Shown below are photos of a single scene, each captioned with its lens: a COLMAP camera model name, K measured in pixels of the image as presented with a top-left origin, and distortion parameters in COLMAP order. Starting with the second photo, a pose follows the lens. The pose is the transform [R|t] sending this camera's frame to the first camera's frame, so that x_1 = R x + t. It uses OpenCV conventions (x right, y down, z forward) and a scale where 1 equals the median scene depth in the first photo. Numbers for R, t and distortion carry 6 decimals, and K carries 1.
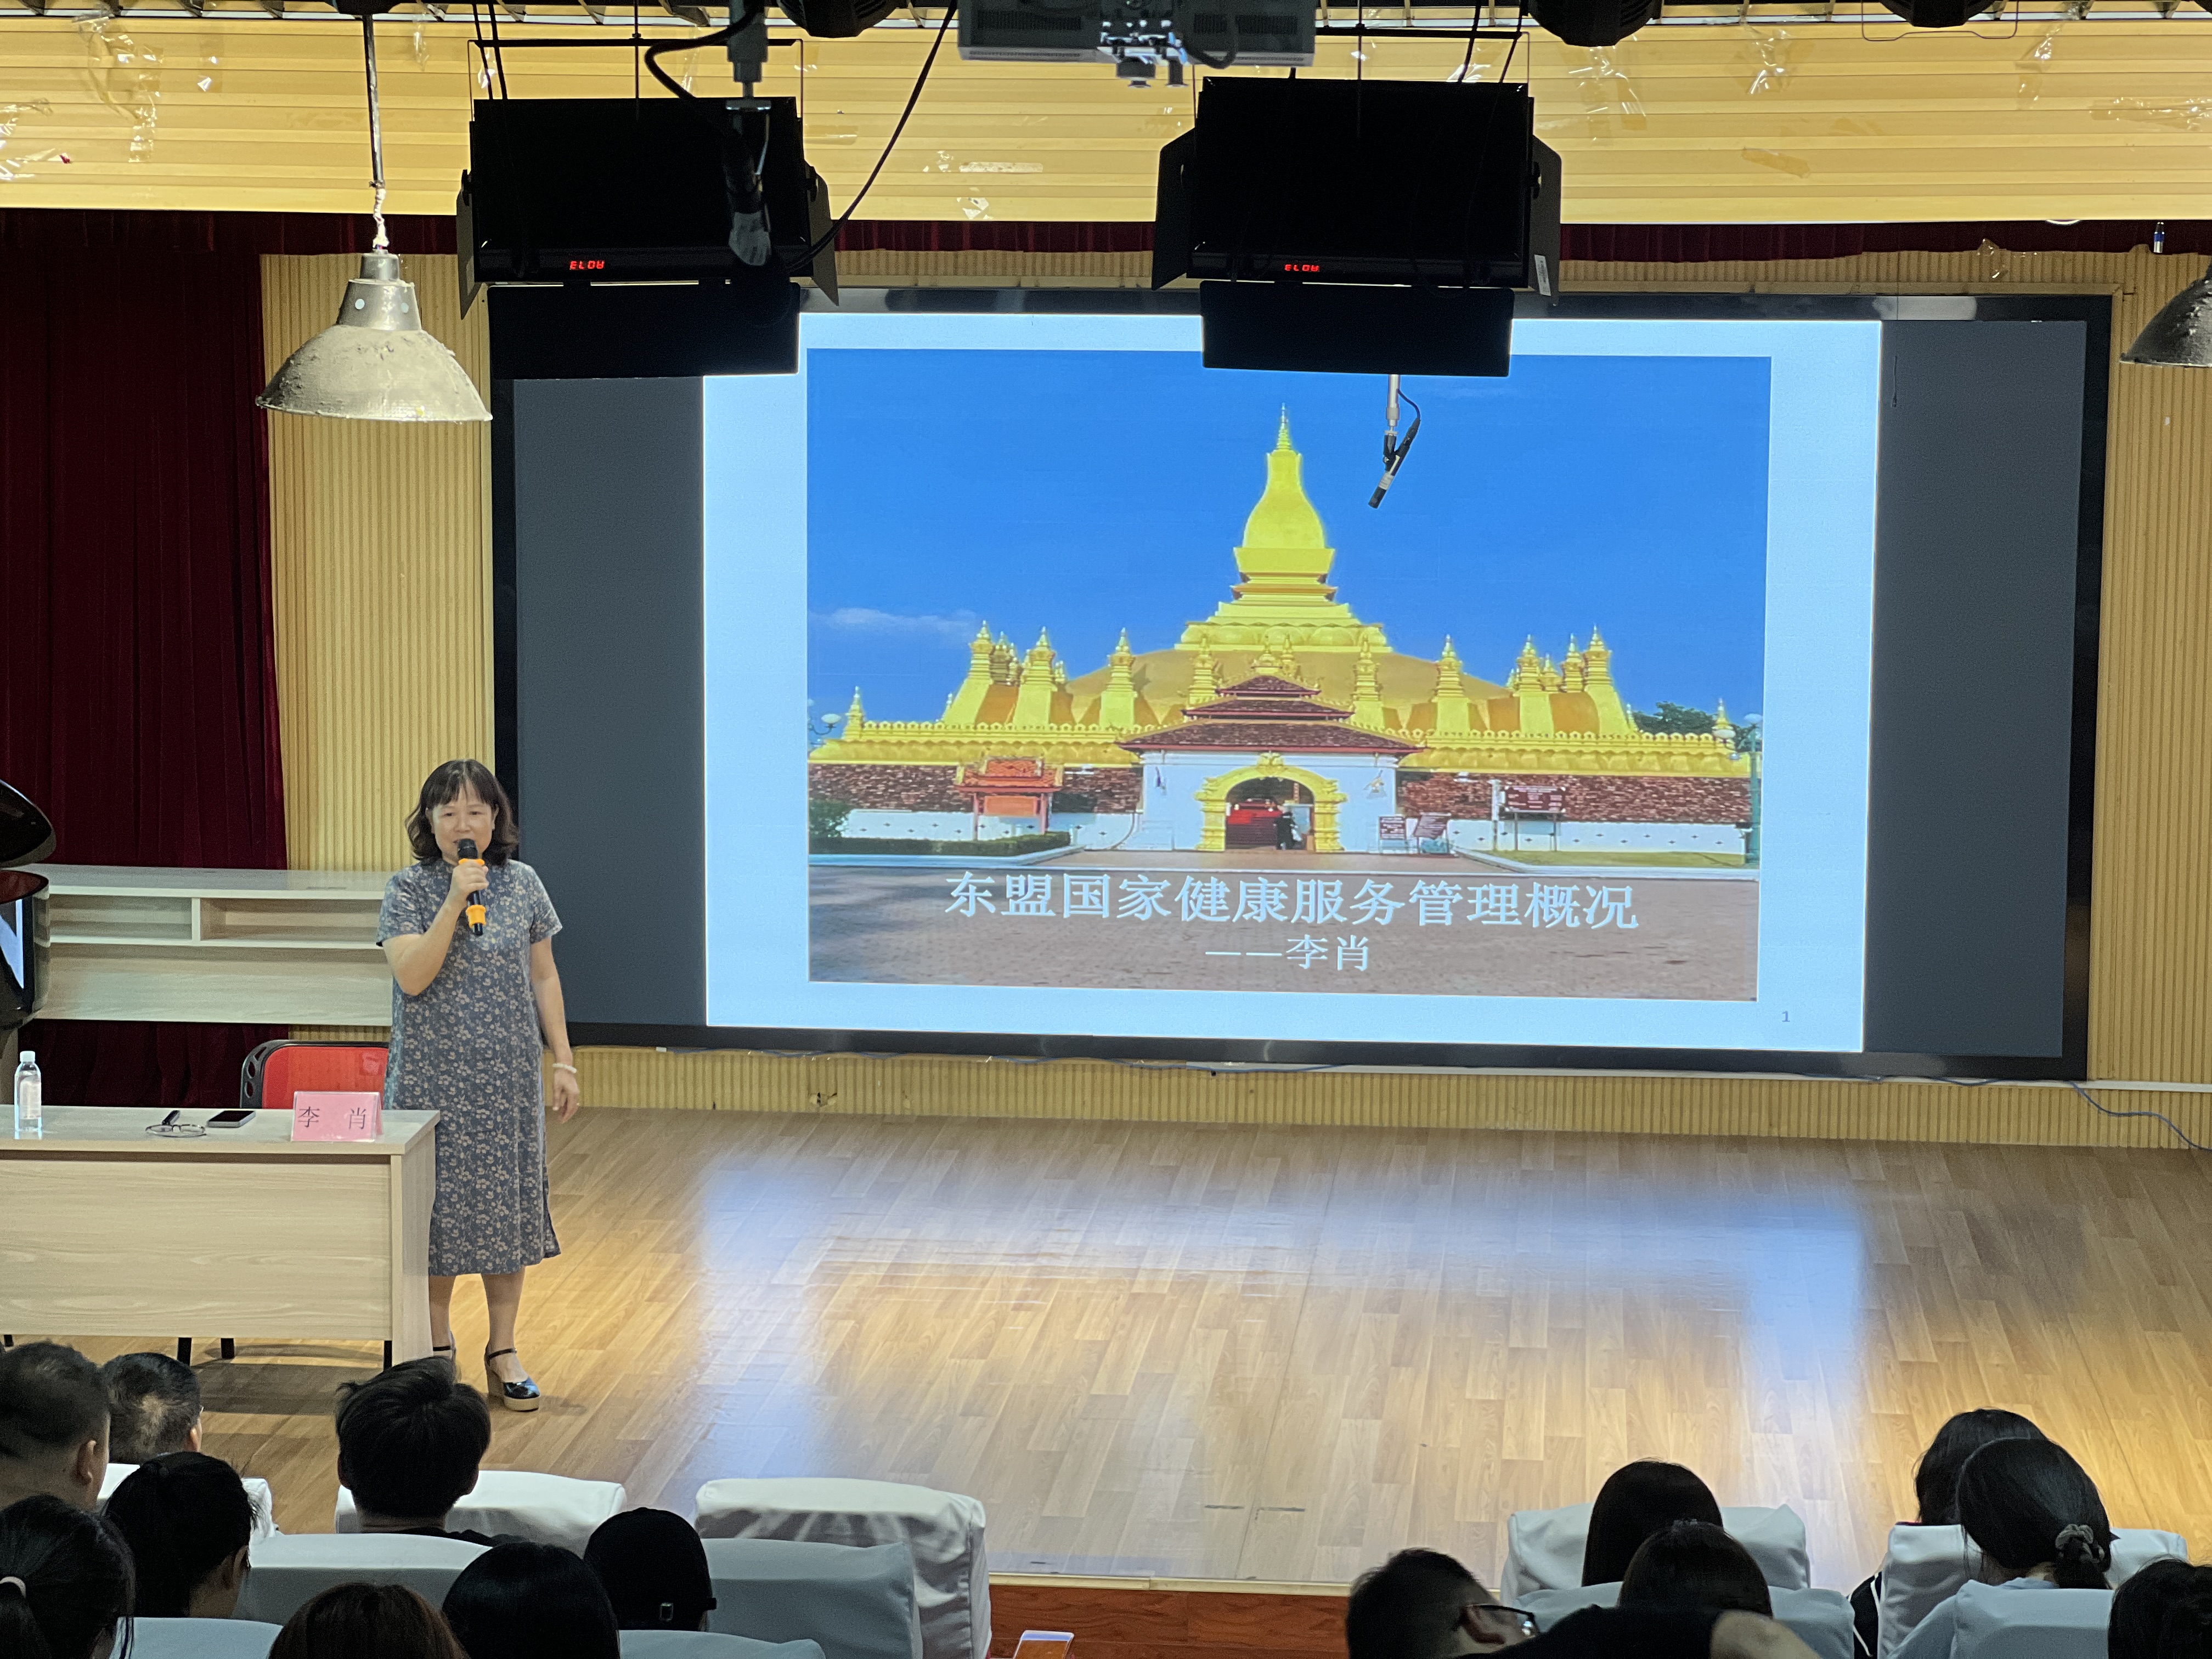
lens RADIAL K [[4952.3, 0, 1106.8], [0, 4952.3, 828.1], [0, 0, 1]] dist [-0.230869, 0.000000]
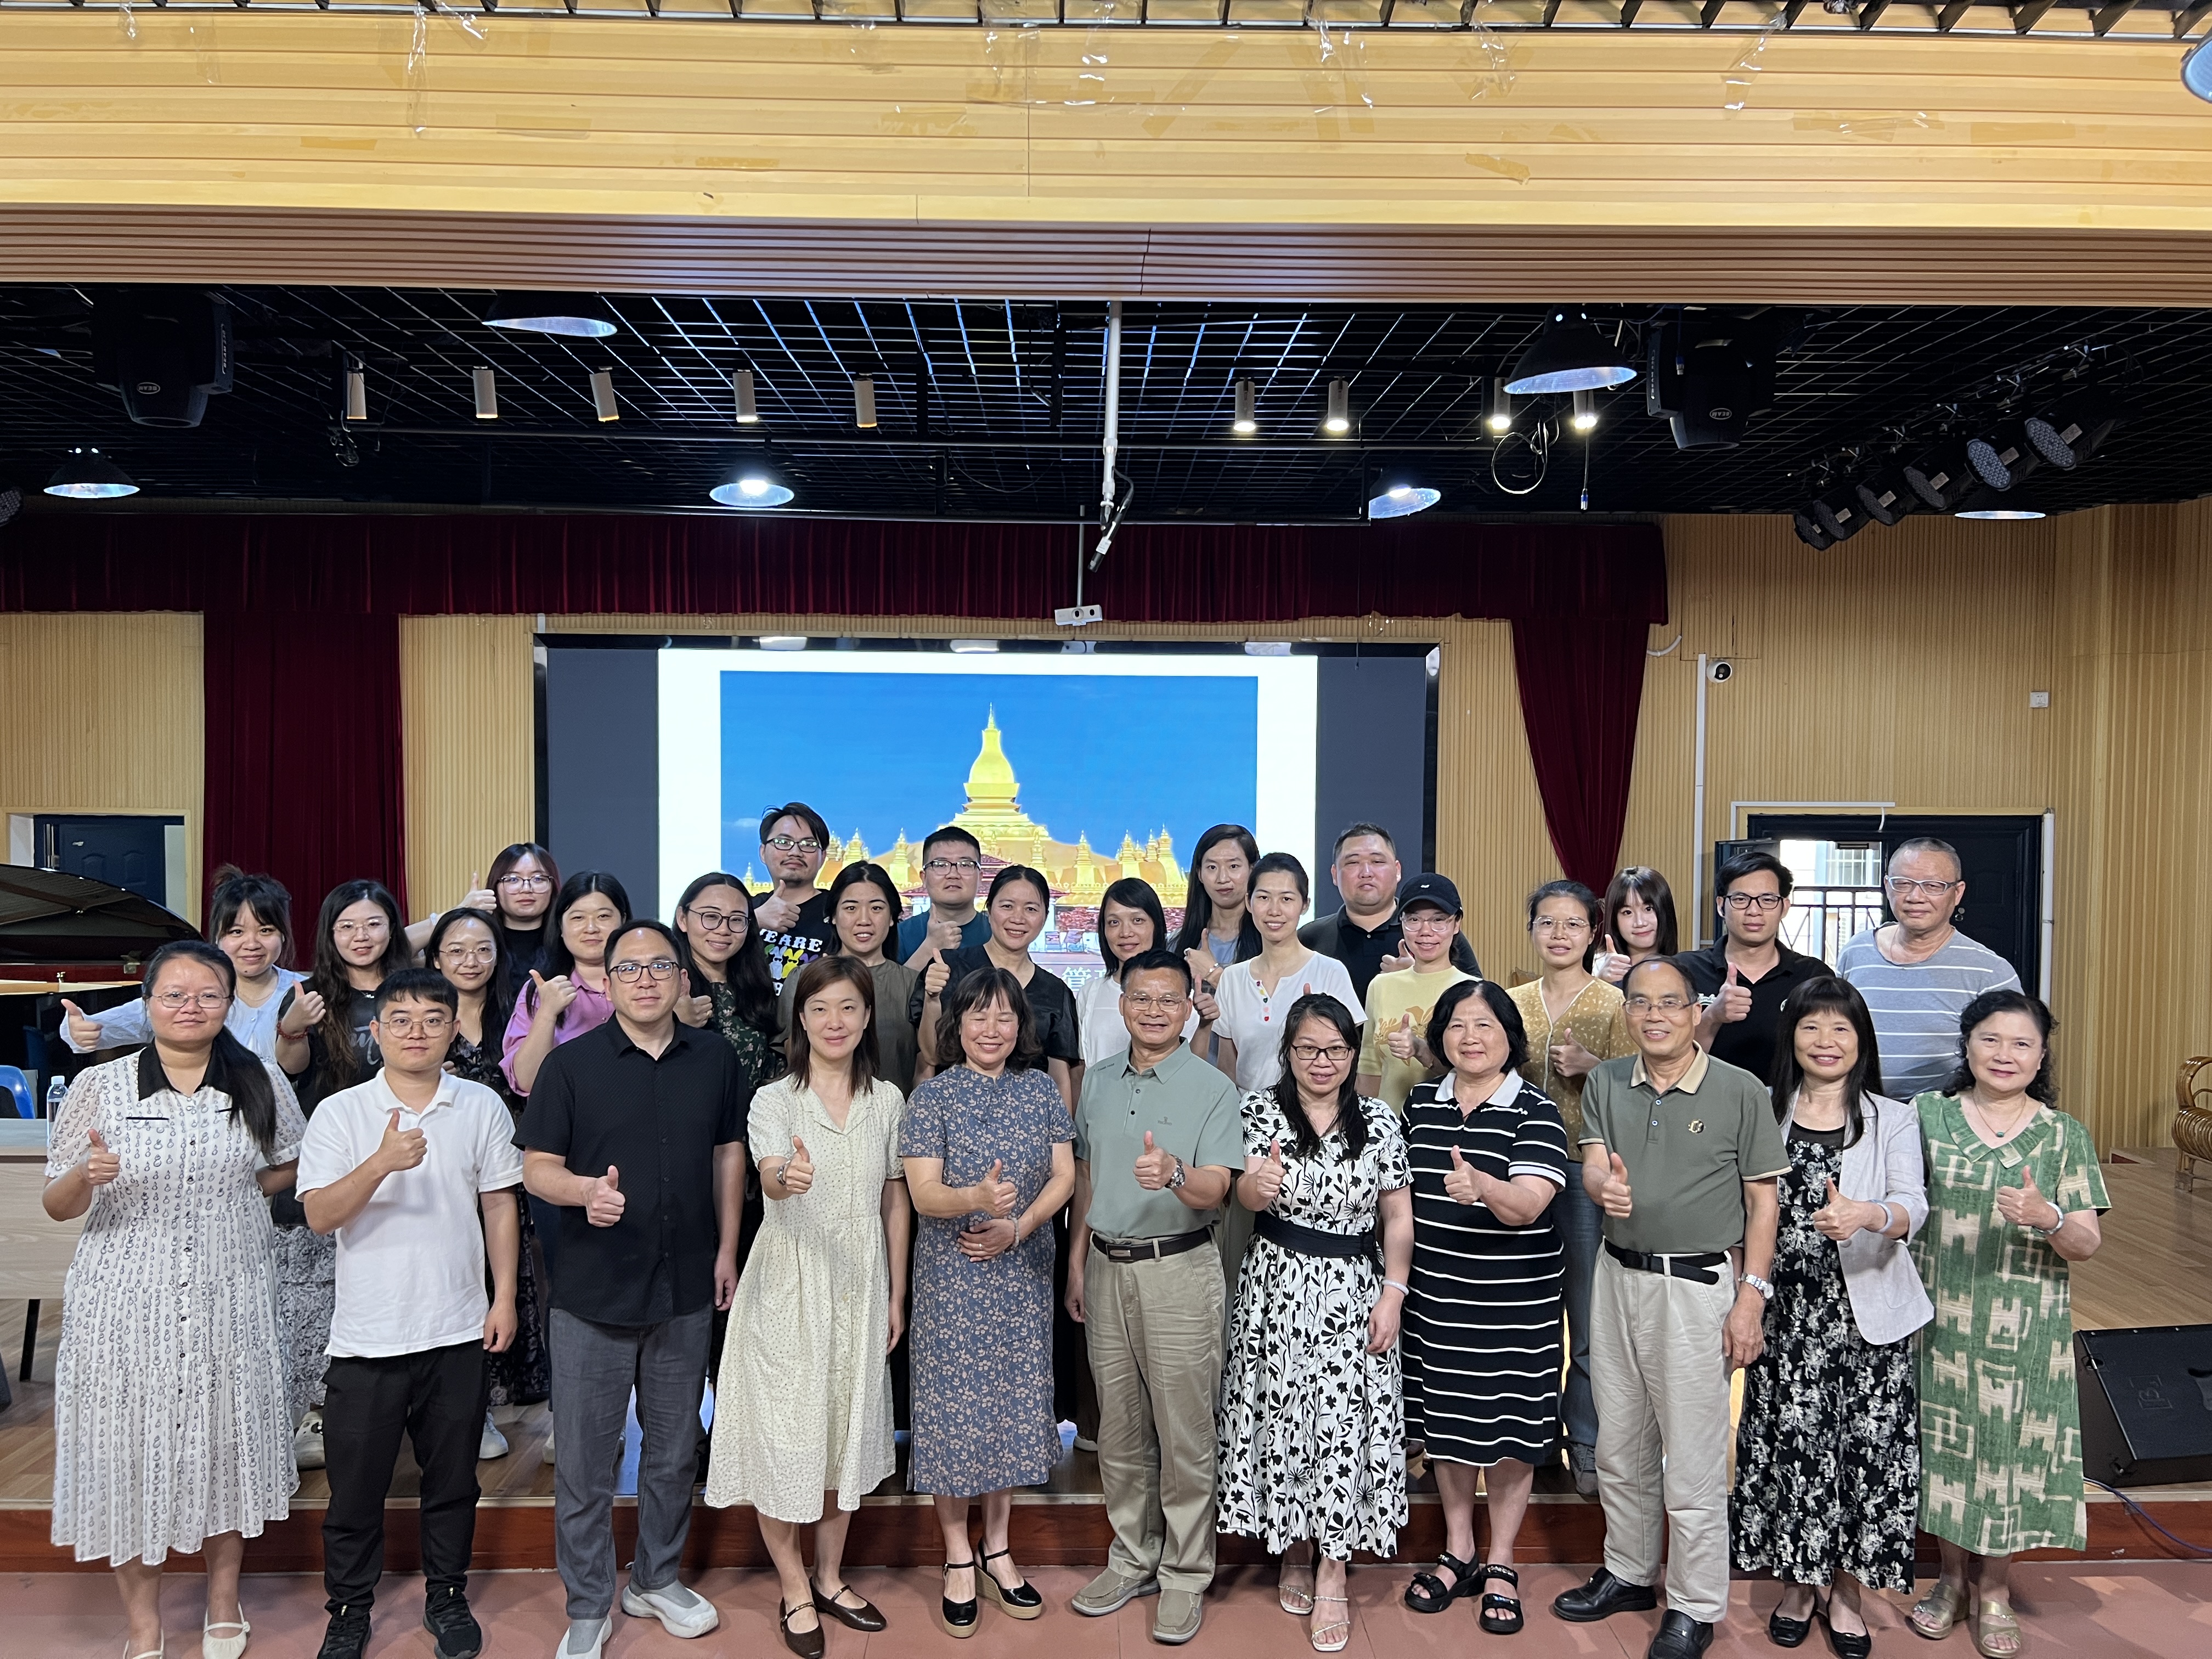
lens RADIAL K [[1695.7, 0, 1109.5], [0, 1695.7, 829.4], [0, 0, 1]] dist [0.066081, 0.000585]
pose [[0.993042, -0.002556, 0.117735, 0.005733], [0.014767, 0.994575, -0.102965, 0.024619], [-0.116834, 0.103987, 0.987693, 0.386045]]
